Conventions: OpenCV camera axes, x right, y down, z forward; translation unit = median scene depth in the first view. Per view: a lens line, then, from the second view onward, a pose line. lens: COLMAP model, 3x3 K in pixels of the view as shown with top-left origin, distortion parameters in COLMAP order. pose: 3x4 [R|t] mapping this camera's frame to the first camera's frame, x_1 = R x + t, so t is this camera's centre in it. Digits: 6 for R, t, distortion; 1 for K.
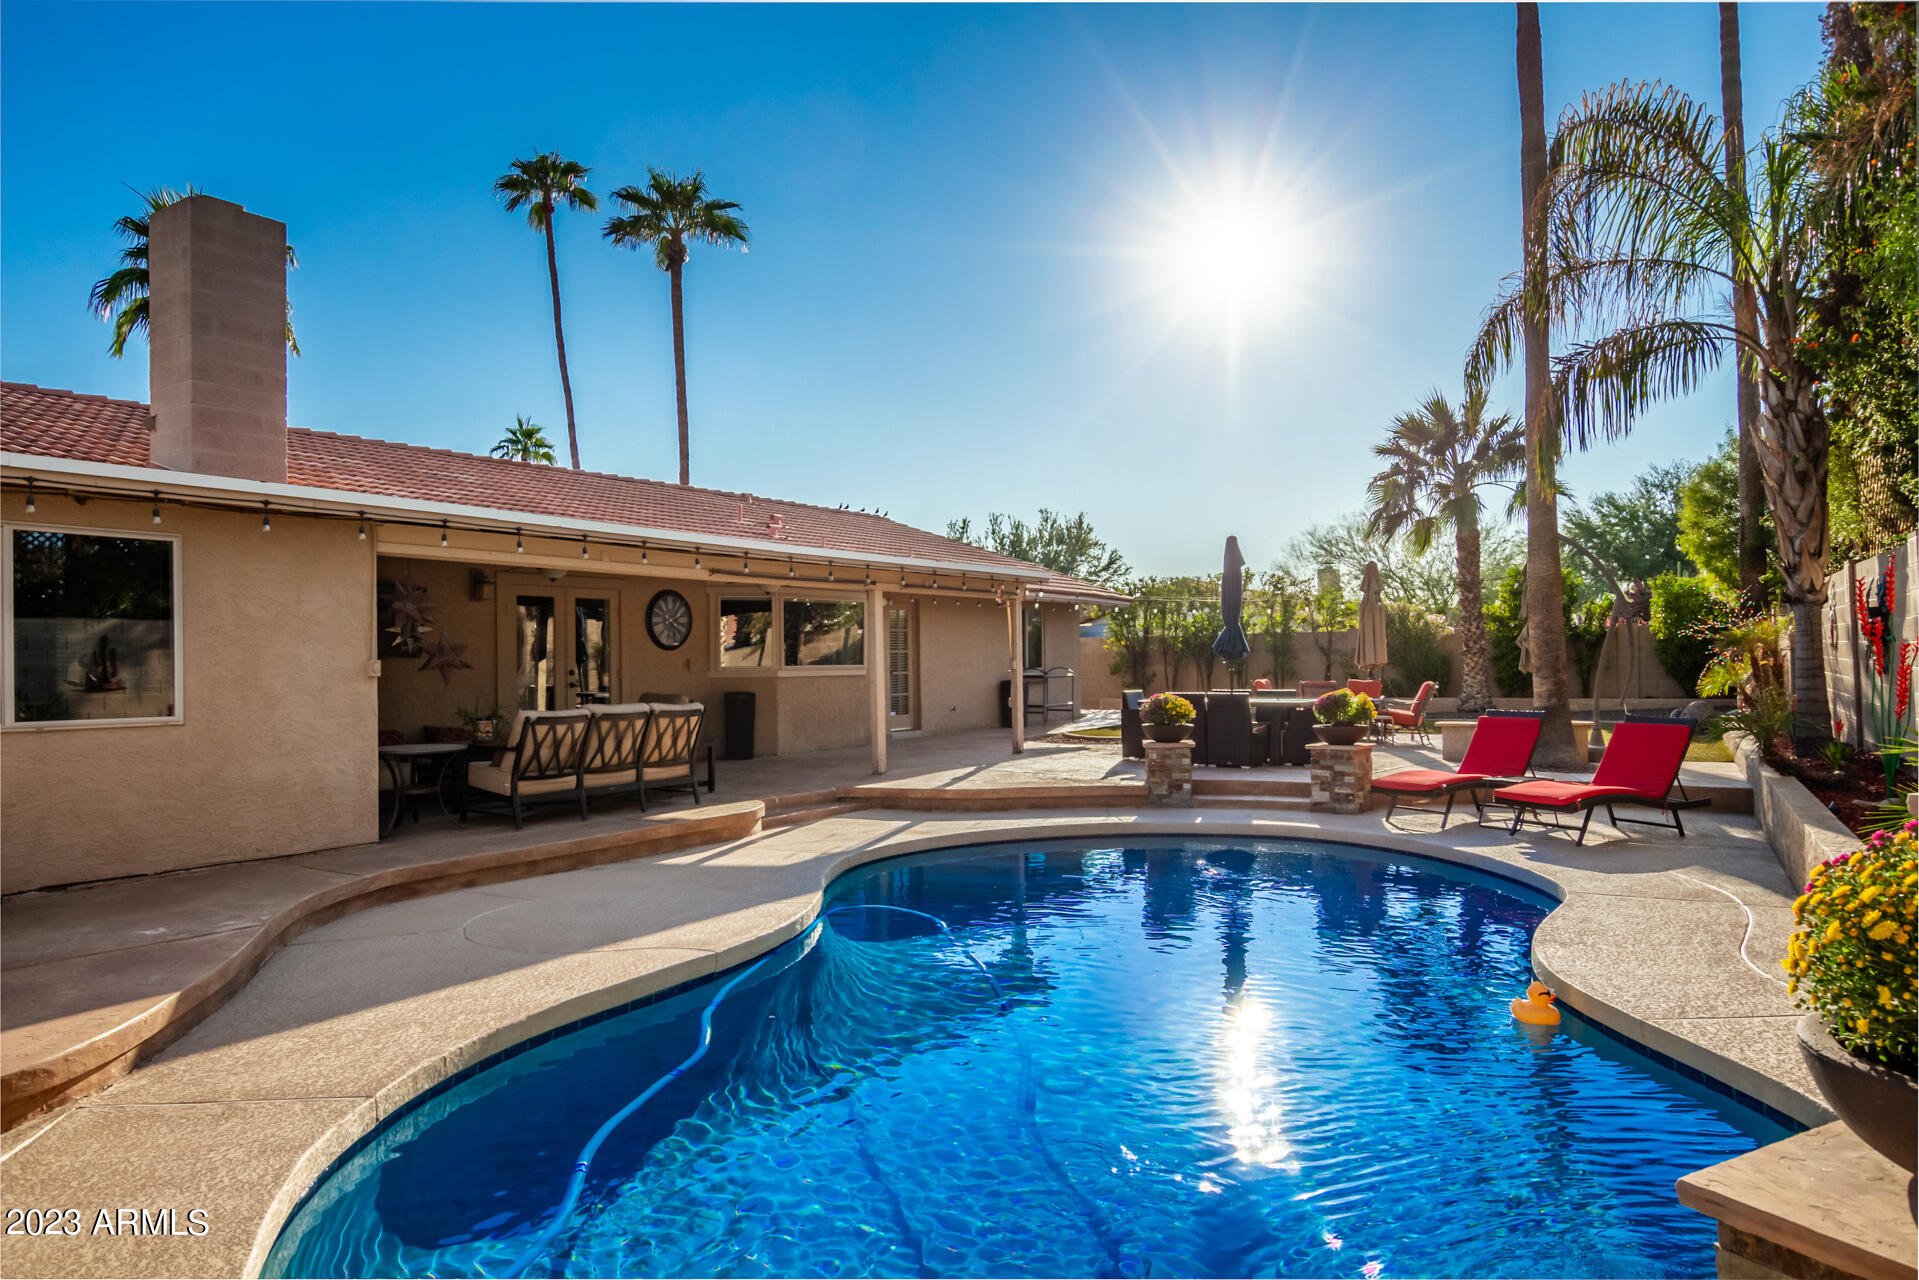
lens RADIAL K [[1187.0, 0, 969.2], [0, 1187.0, 645.0], [0, 0, 1]] dist [-0.020385, 0.006691]
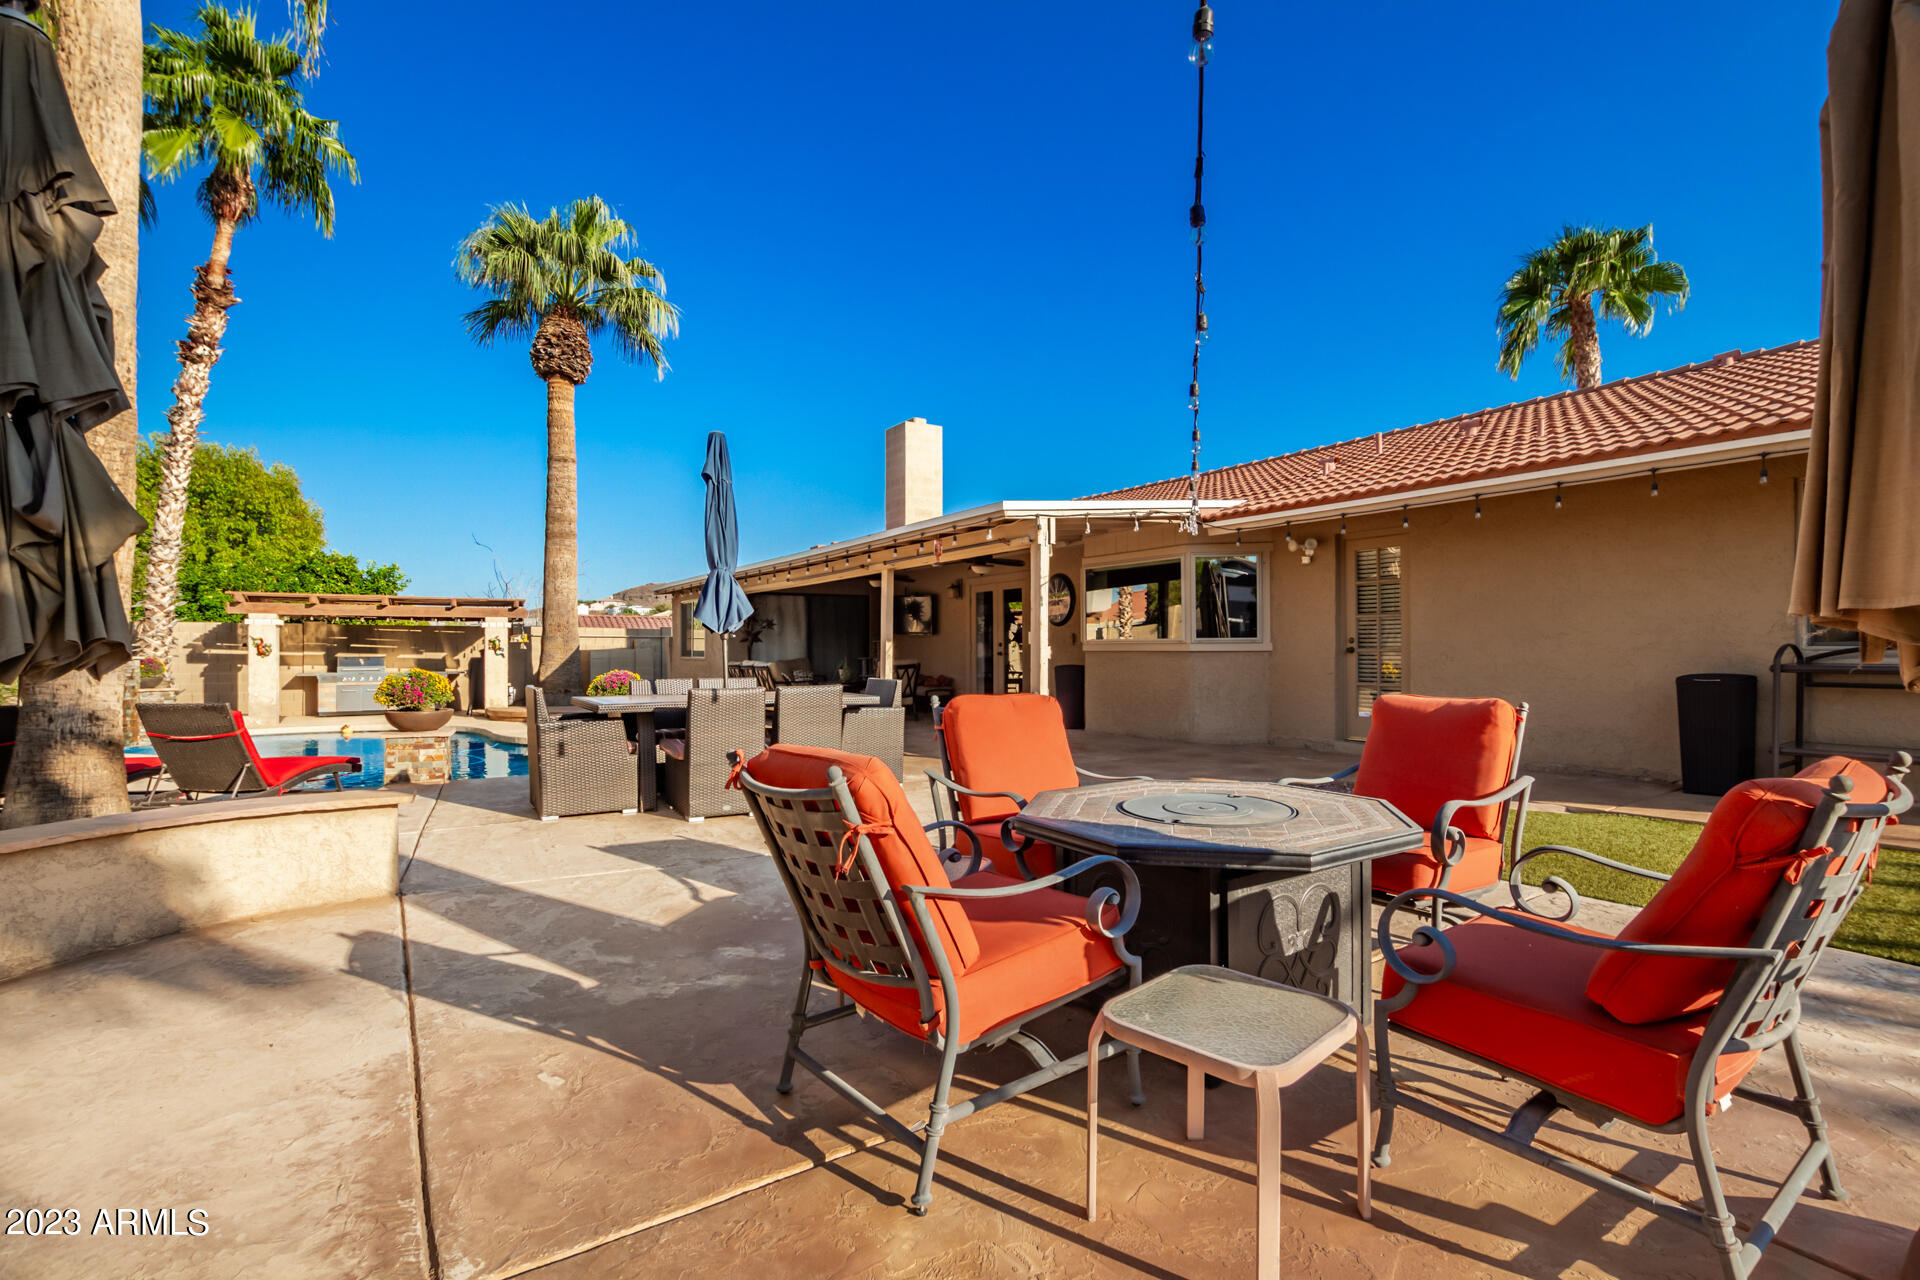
lens RADIAL K [[903.3, 0, 965.6], [0, 903.3, 649.2], [0, 0, 1]] dist [-0.032818, 0.003960]
pose [[-0.413521, 0.010766, -0.910431, 0.419917], [0.019633, 0.999803, 0.002905, 0.016225], [0.910283, -0.016673, -0.413651, 0.922311]]
